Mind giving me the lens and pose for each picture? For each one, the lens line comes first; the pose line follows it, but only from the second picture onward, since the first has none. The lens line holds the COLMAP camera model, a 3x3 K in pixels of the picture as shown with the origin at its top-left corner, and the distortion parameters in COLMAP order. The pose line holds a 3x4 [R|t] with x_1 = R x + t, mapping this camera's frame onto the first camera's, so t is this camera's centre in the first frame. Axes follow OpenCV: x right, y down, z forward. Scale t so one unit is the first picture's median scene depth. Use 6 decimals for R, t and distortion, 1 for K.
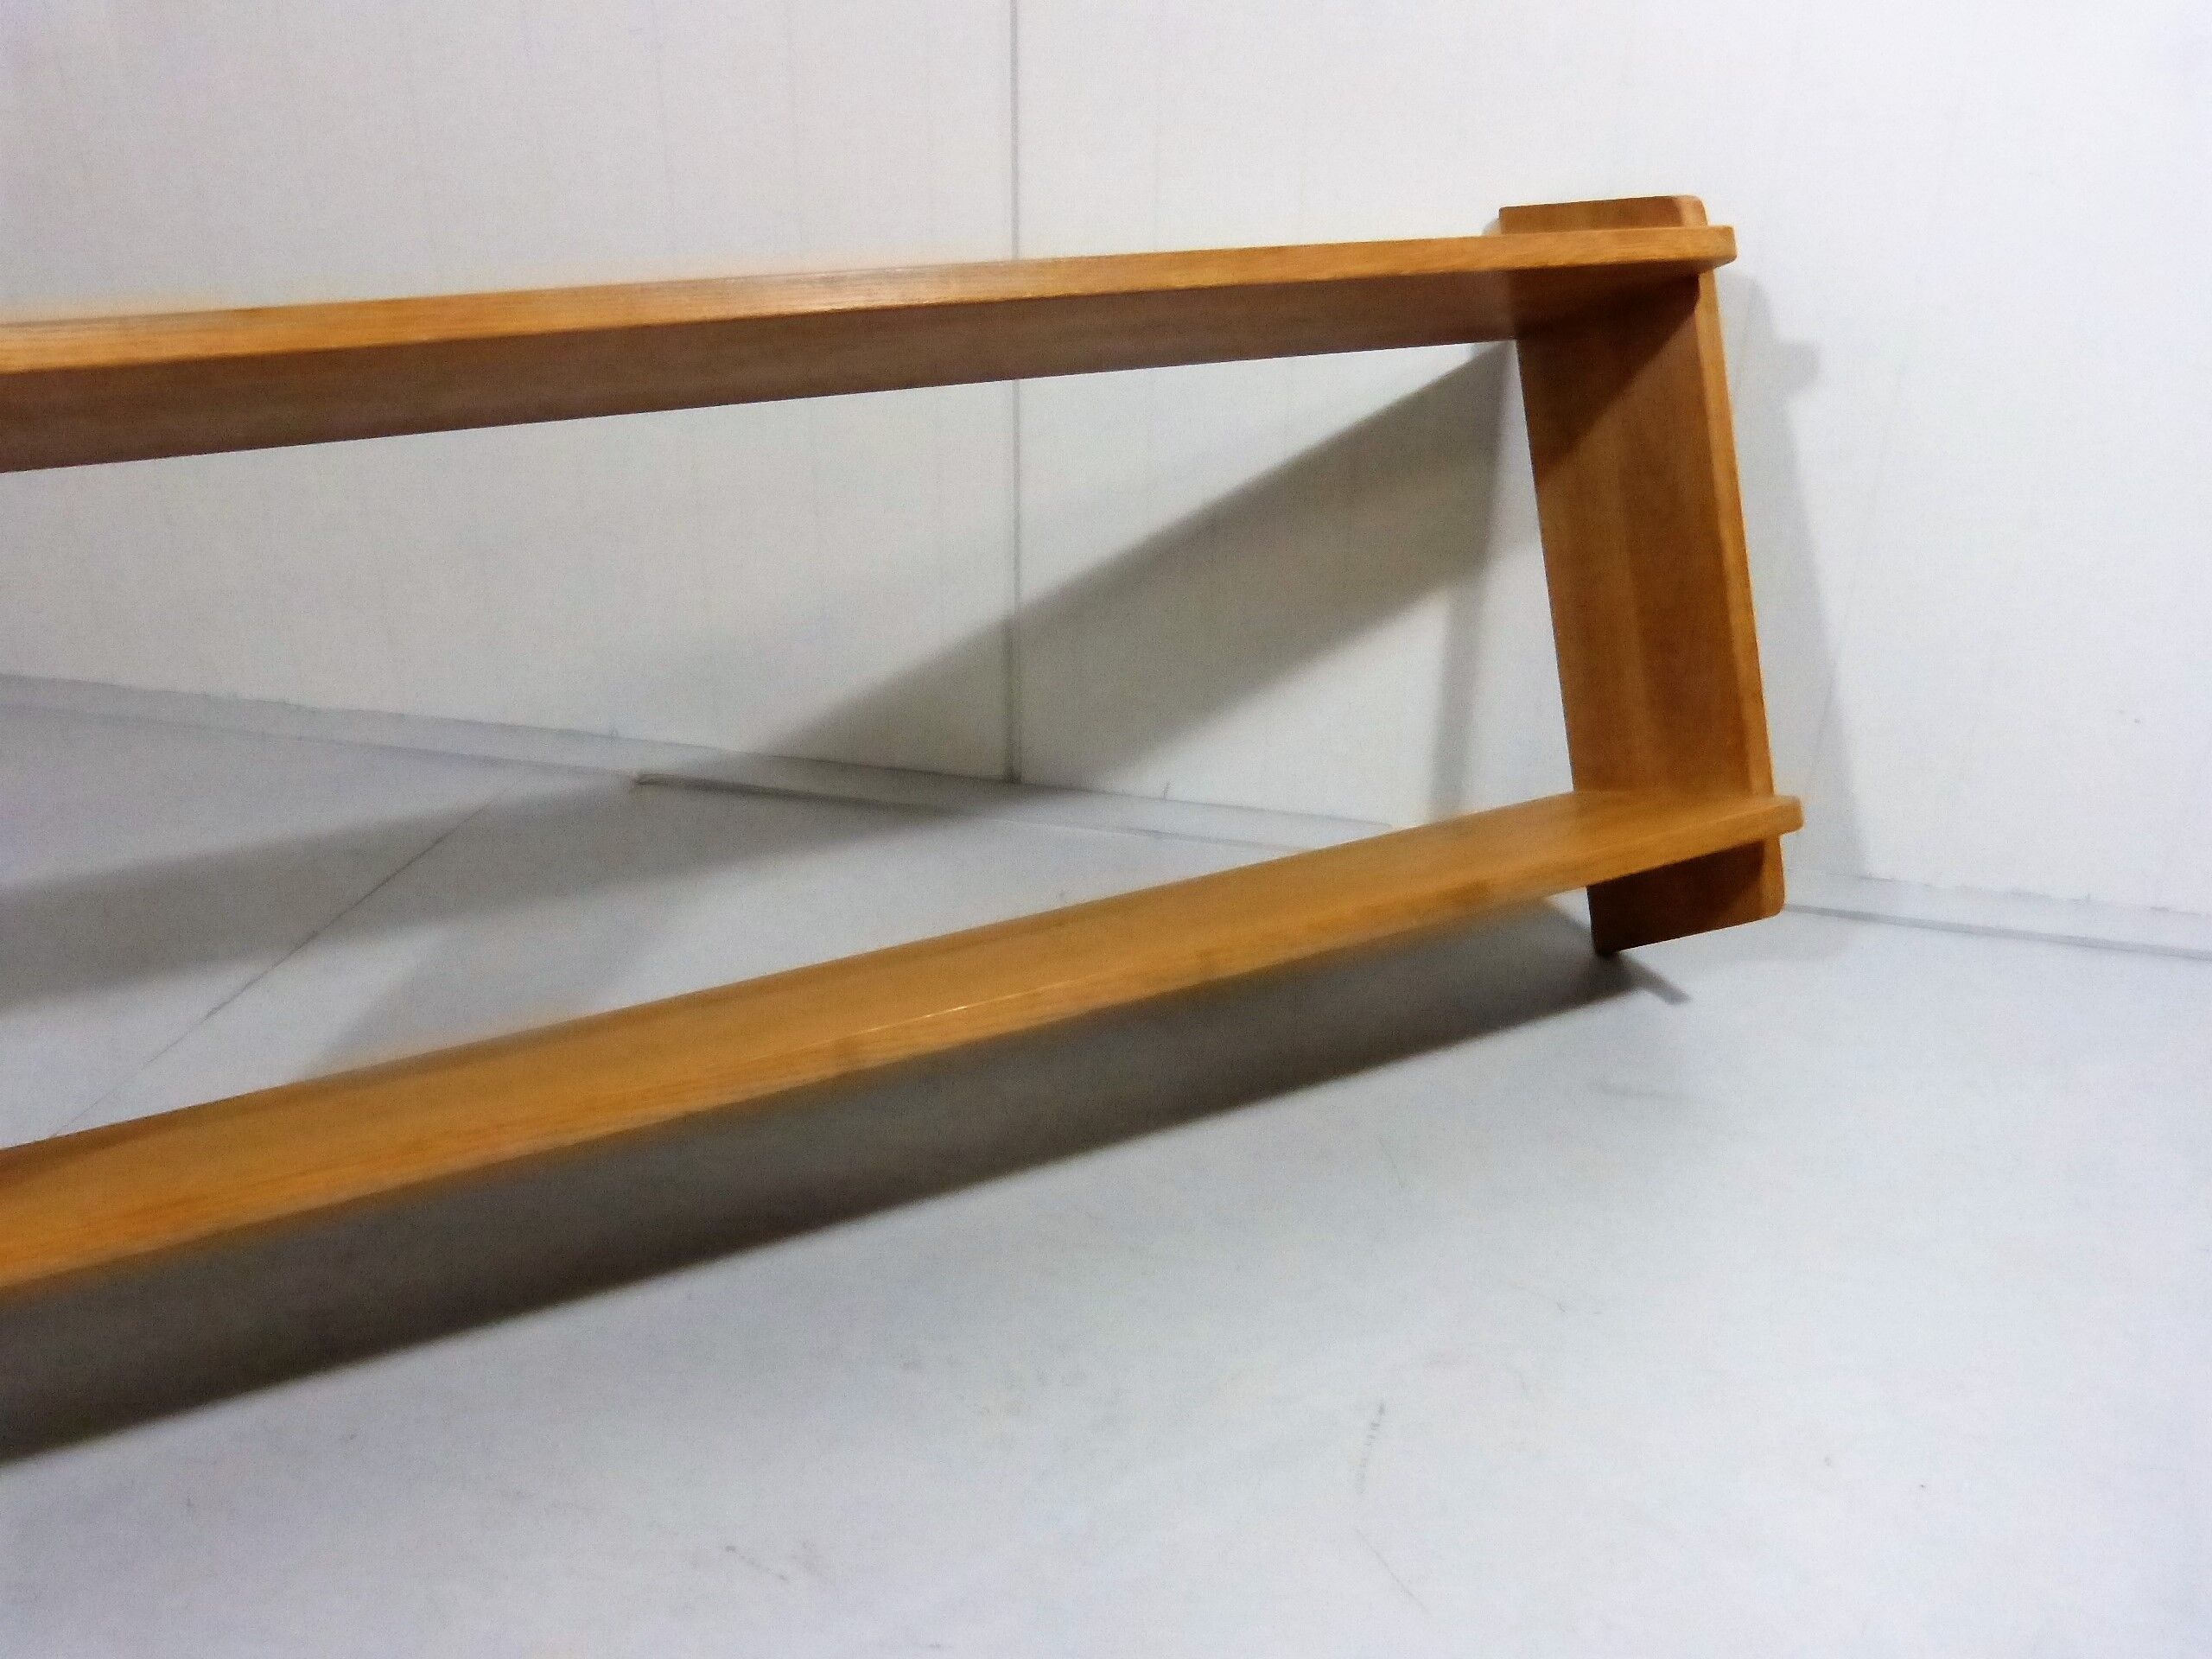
lens RADIAL K [[1647.3, 0, 1082.9], [0, 1647.3, 831.9], [0, 0, 1]] dist [-0.037575, 0.011586]
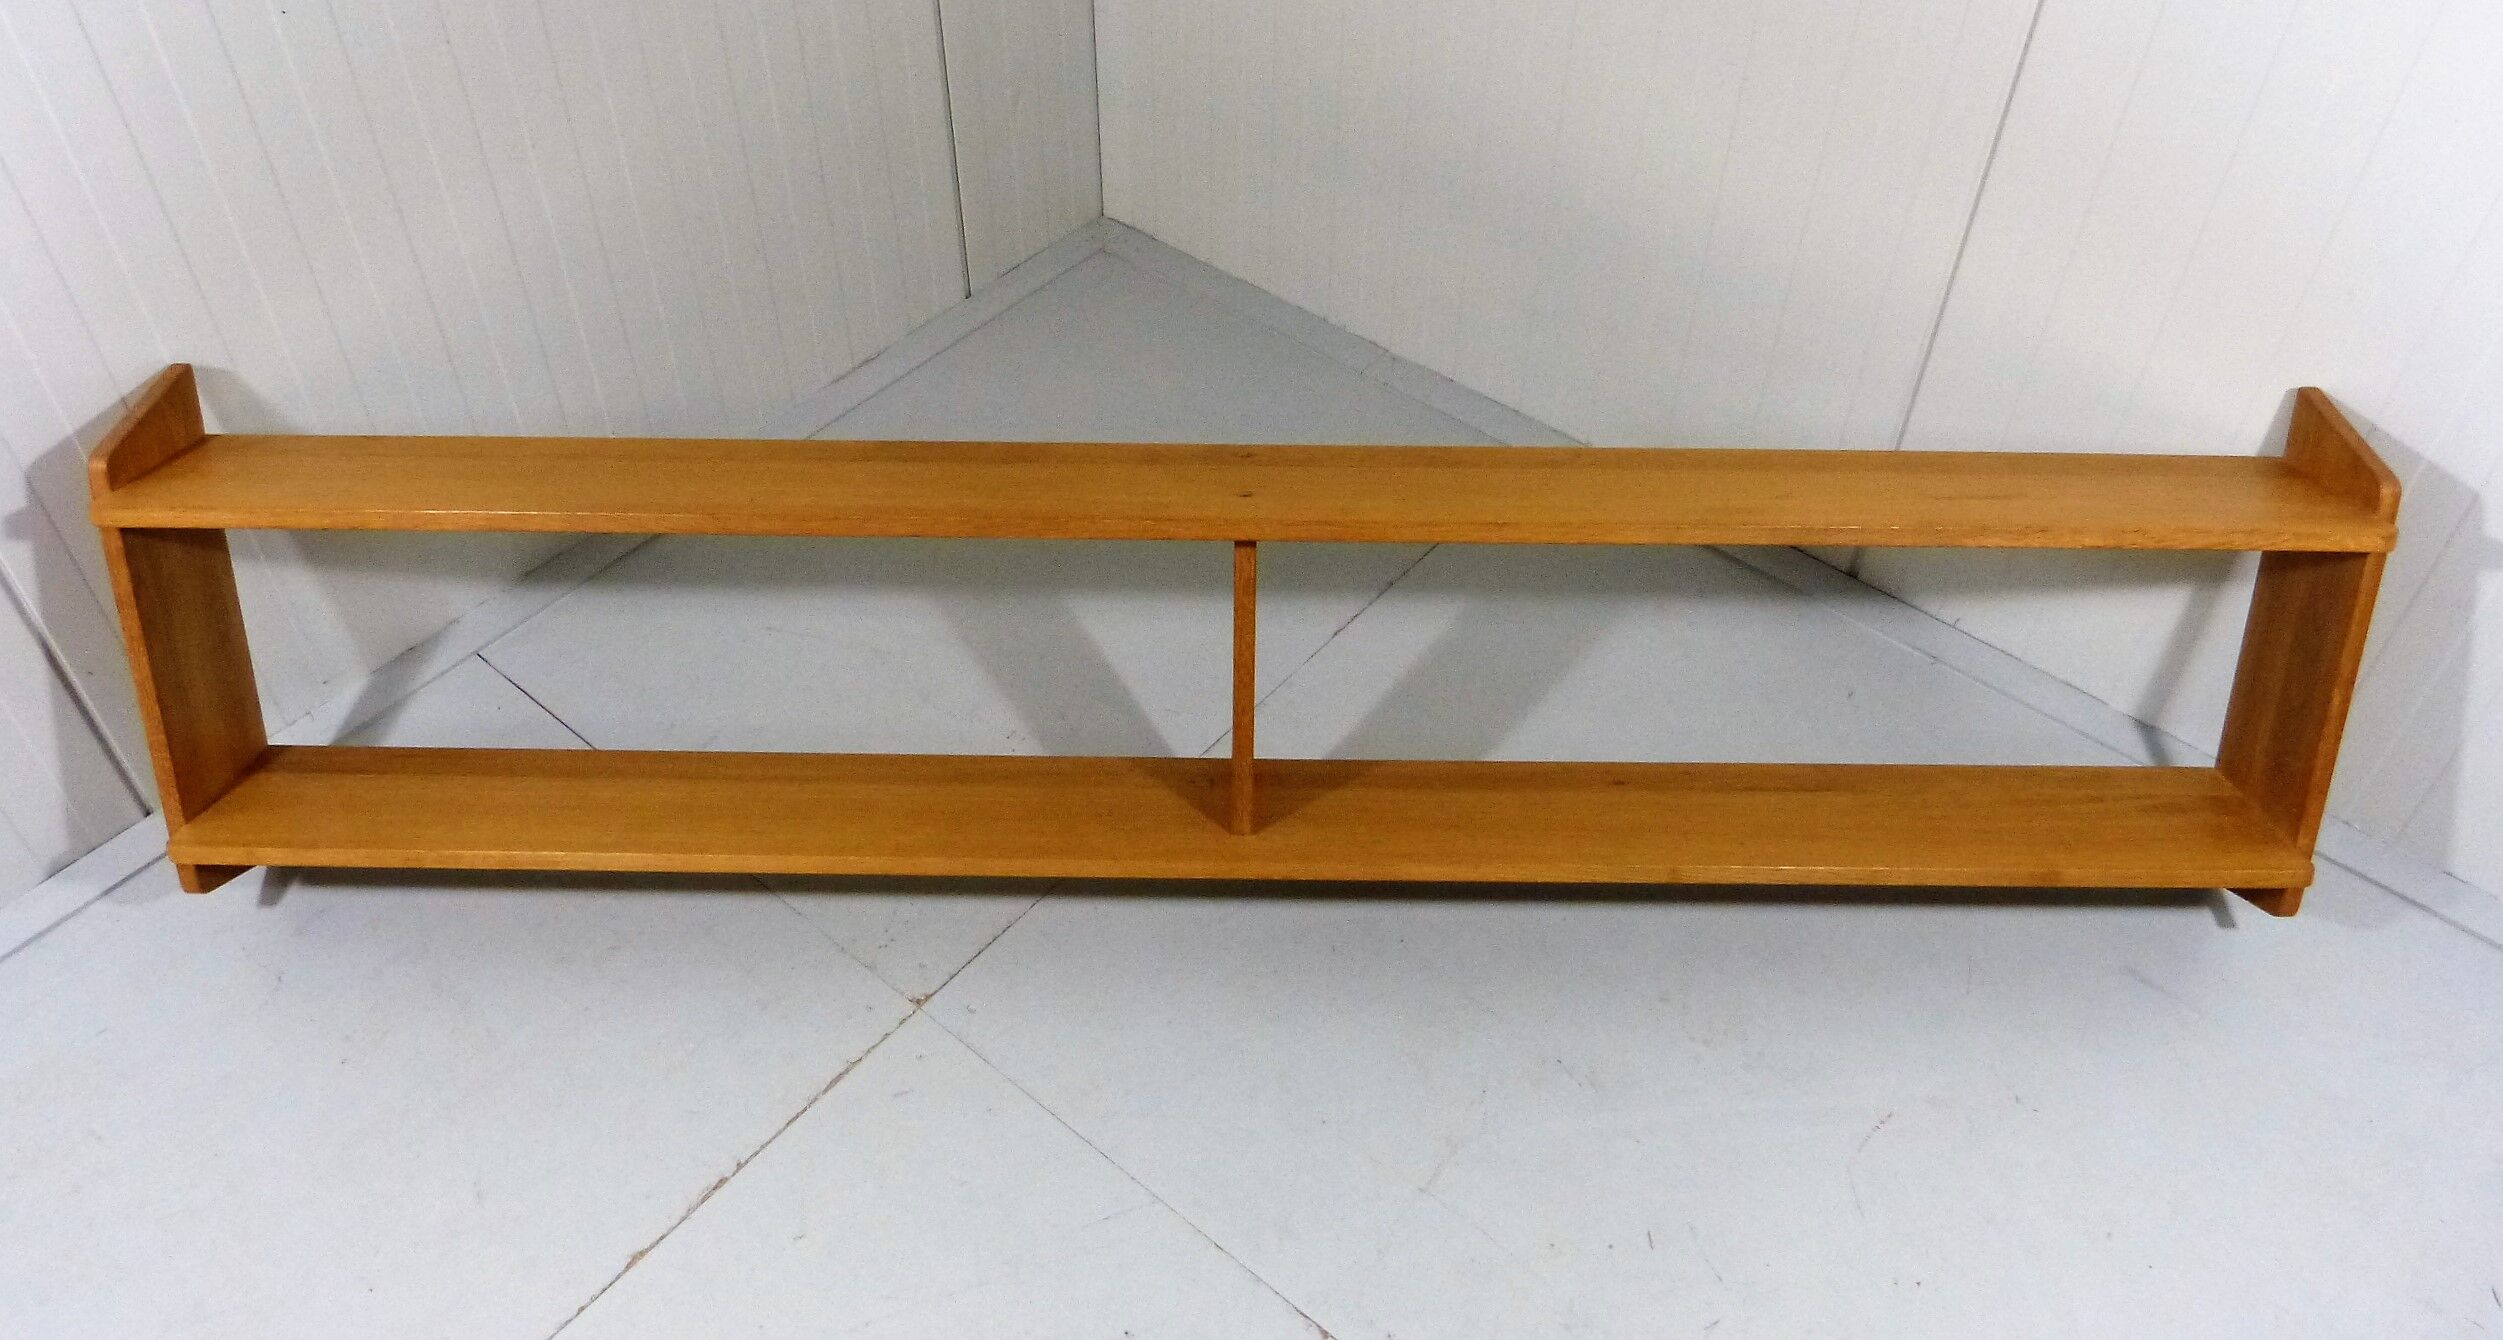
lens RADIAL K [[1874.8, 0, 1251.3], [0, 1874.8, 537.6], [0, 0, 1]] dist [-0.036837, 0.005212]
pose [[0.895739, 0.302725, -0.325591, 0.007540], [-0.200245, 0.928582, 0.312470, -0.464538], [0.396930, -0.214694, 0.892386, -0.634122]]
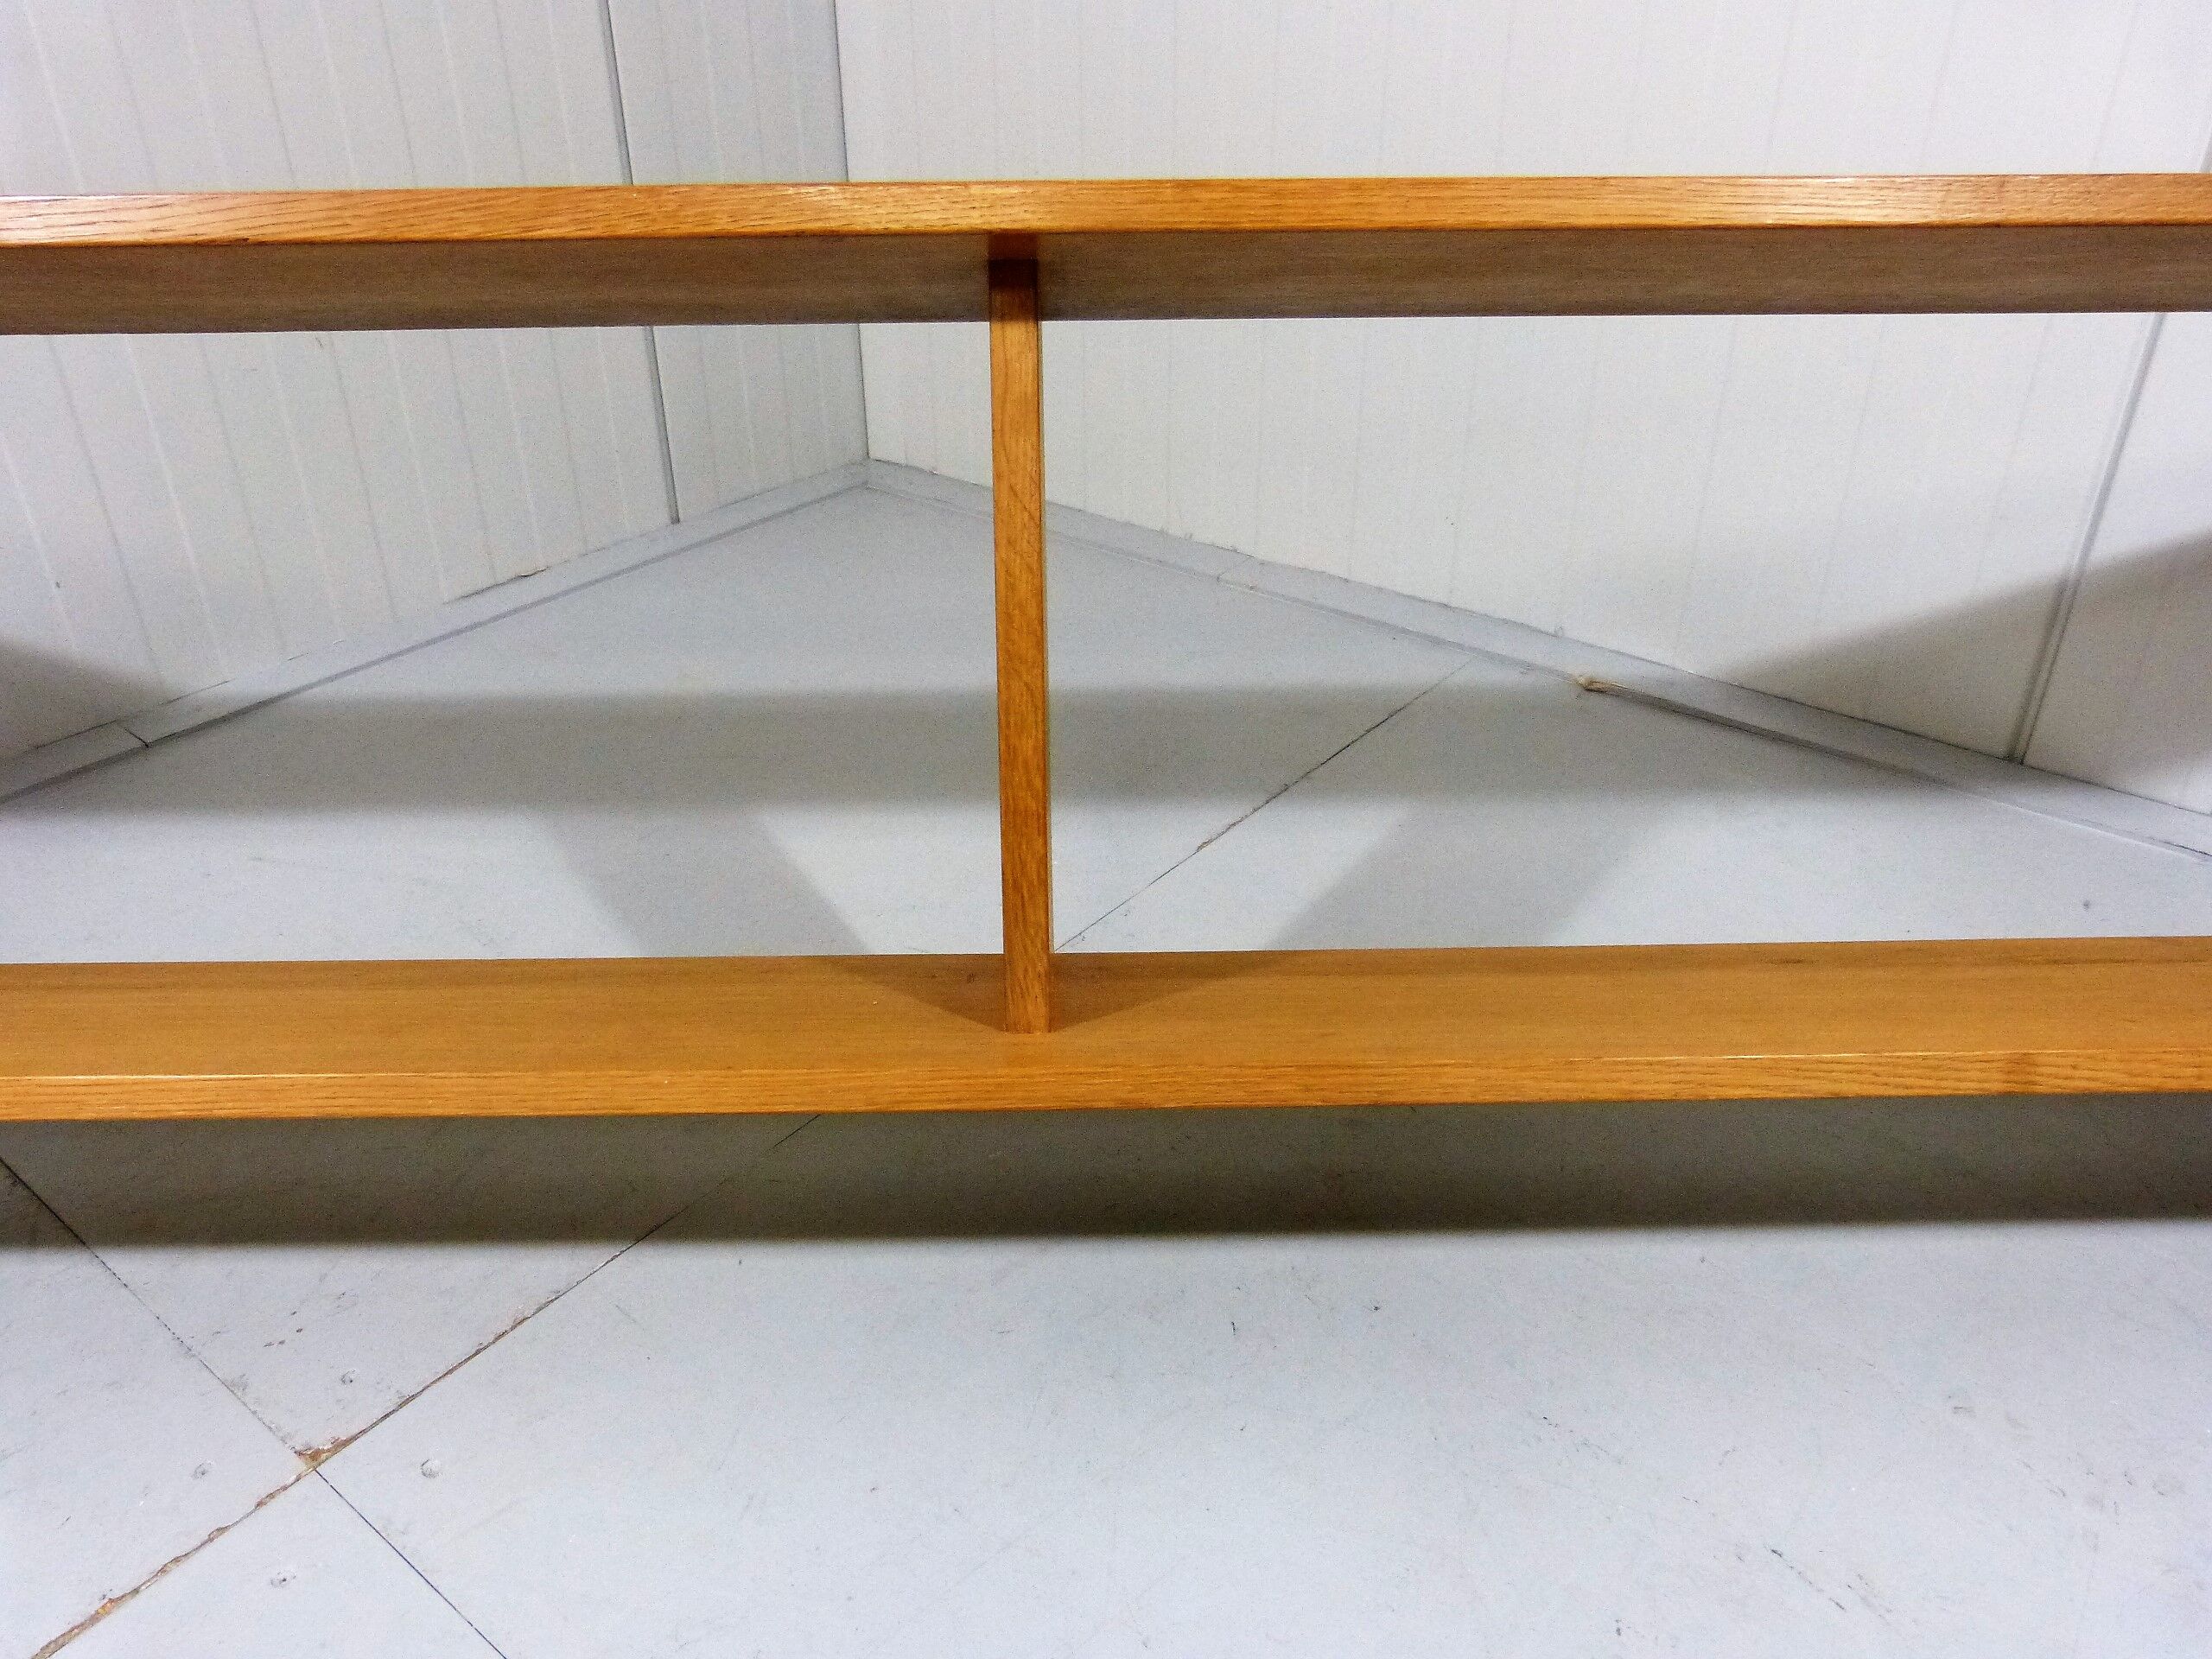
lens RADIAL K [[1647.3, 0, 1103.6], [0, 1647.3, 810.9], [0, 0, 1]] dist [-0.037575, 0.011586]
pose [[0.904570, 0.199562, -0.376733, -0.152422], [-0.177271, 0.979726, 0.093334, 0.000717], [0.387722, -0.017643, 0.921608, -0.002982]]
